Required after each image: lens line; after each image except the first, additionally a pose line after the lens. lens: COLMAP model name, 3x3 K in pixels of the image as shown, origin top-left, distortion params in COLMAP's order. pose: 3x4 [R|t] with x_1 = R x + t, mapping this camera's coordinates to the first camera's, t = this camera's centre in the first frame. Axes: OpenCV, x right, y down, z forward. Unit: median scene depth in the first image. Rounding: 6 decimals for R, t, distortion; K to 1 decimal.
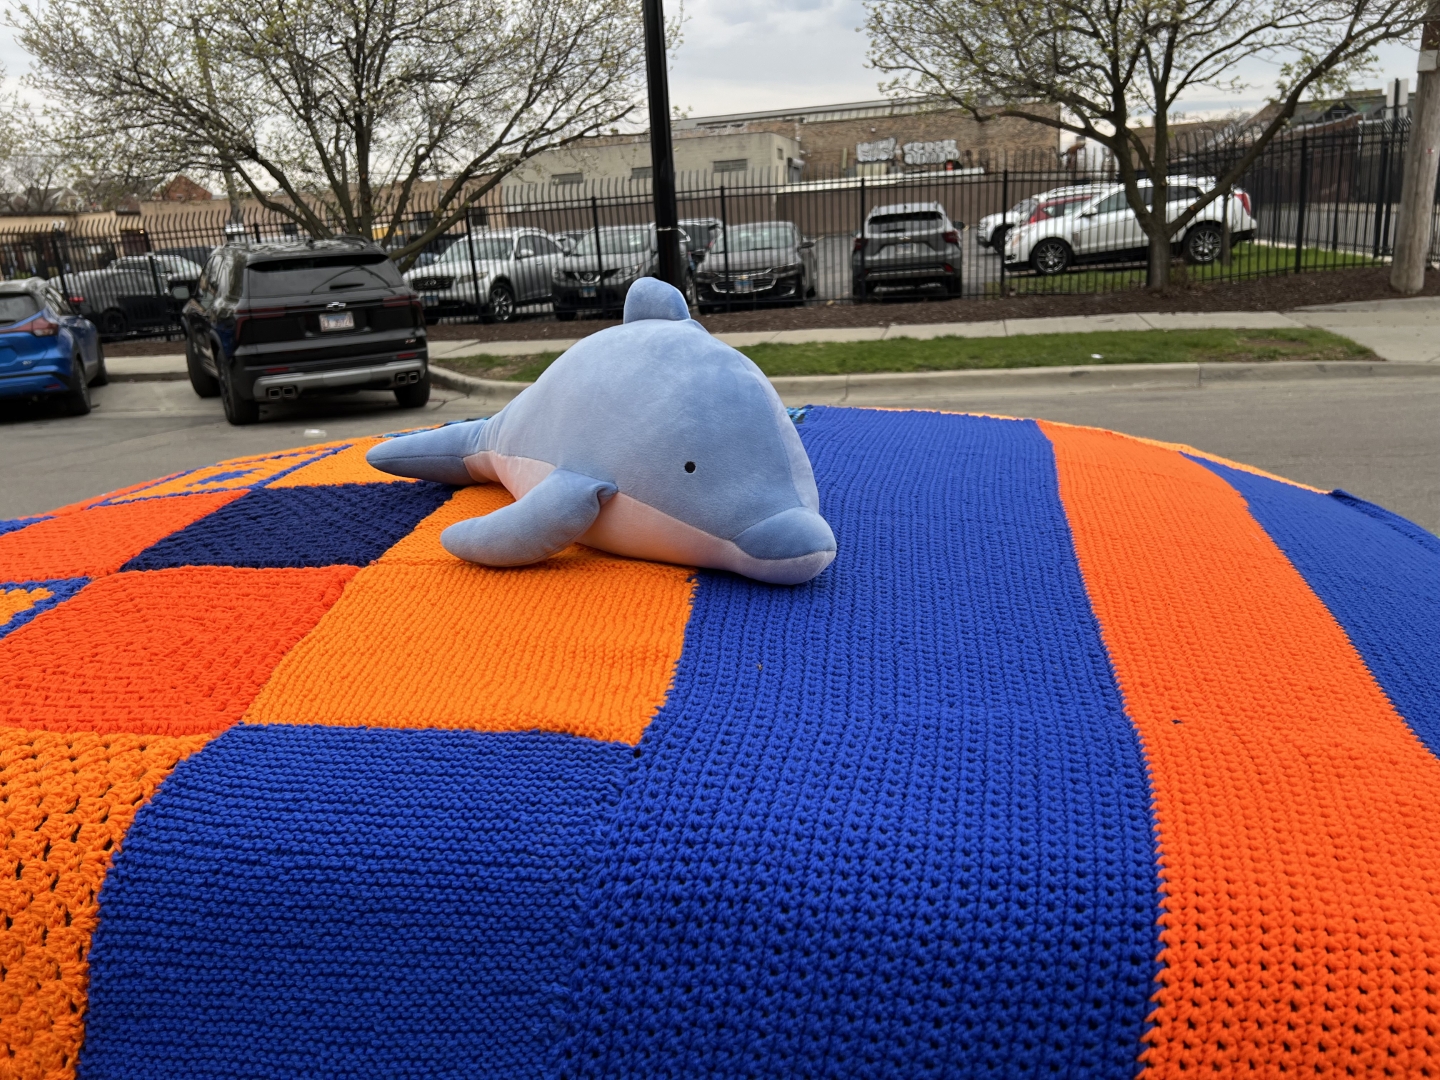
lens RADIAL K [[1090.0, 0, 716.3], [0, 1090.0, 547.8], [0, 0, 1]] dist [0.046992, -0.059100]
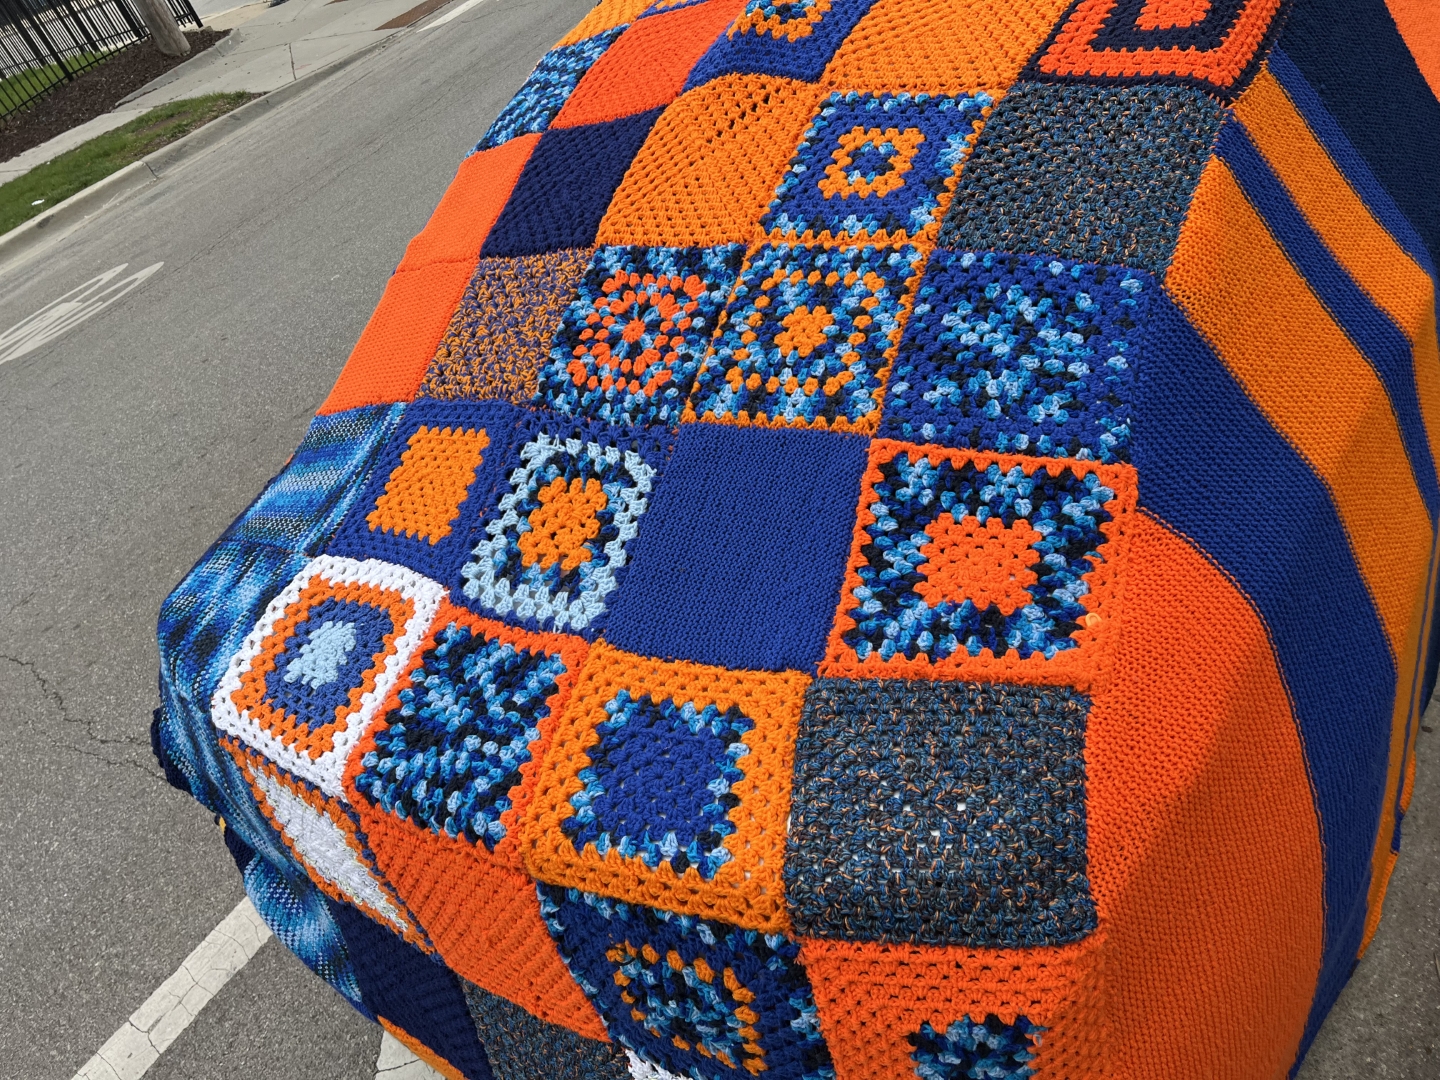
lens RADIAL K [[1071.0, 0, 720.0], [0, 1071.0, 540.0], [0, 0, 1]] dist [0.057308, -0.065432]
pose [[0.400397, -0.621846, 0.673045, -0.135231], [0.528444, 0.756749, 0.384809, -0.003729], [-0.748618, 0.201591, 0.631611, 0.027336]]
